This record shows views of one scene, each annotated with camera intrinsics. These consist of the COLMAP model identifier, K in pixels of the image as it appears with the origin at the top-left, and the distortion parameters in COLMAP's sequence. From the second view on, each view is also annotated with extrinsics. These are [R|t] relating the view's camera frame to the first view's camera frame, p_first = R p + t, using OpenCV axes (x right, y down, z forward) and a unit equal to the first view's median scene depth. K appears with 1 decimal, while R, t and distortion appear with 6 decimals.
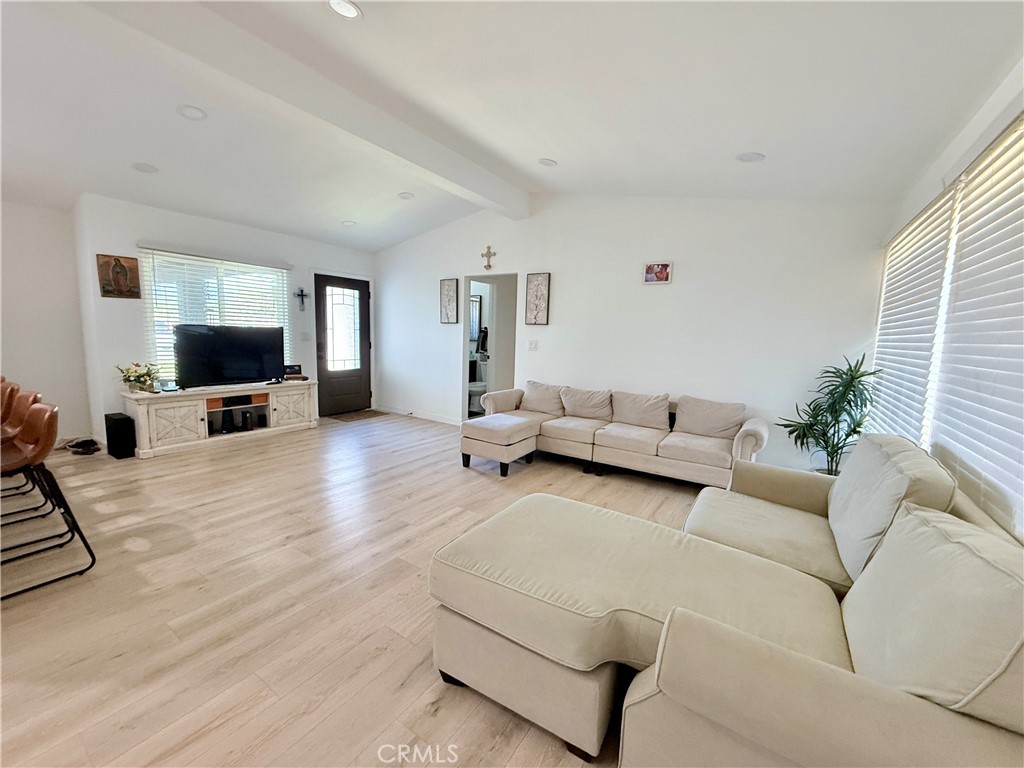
lens RADIAL K [[410.0, 0, 512.0], [0, 410.0, 384.0], [0, 0, 1]] dist [0.001197, 0.000052]
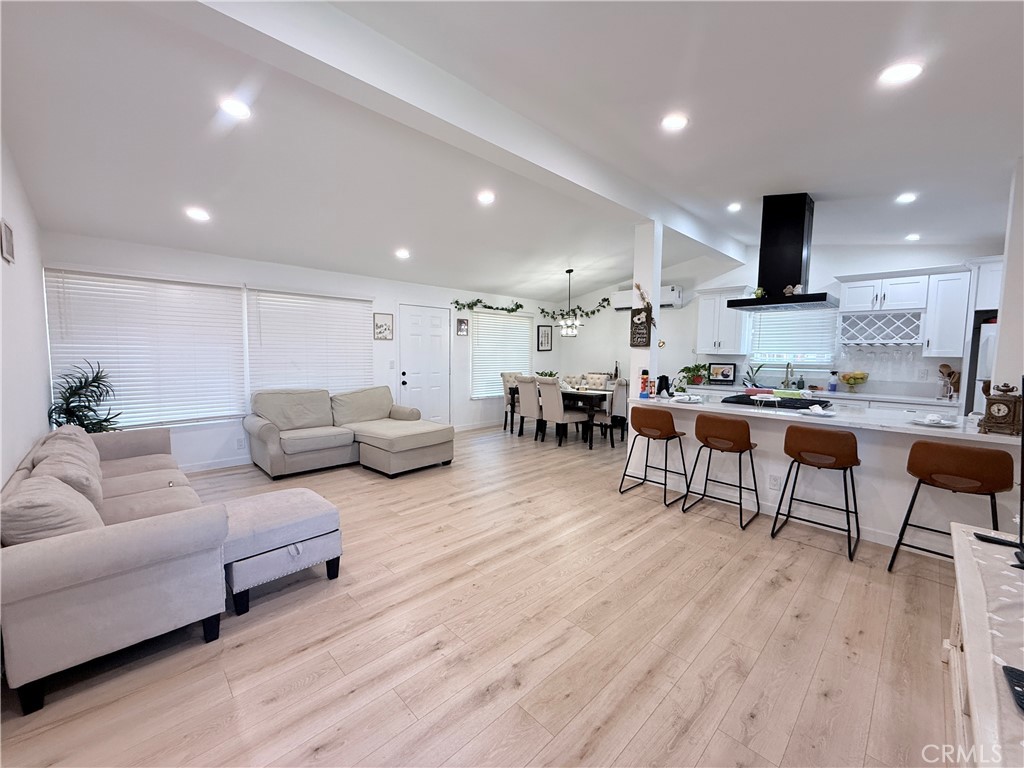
lens RADIAL K [[410.0, 0, 512.0], [0, 410.0, 384.0], [0, 0, 1]] dist [0.001197, 0.000052]
pose [[-0.977362, -0.063764, 0.201738, -0.583694], [-0.022578, 0.979493, 0.200208, -0.251214], [-0.210367, 0.191121, -0.958759, 1.809495]]
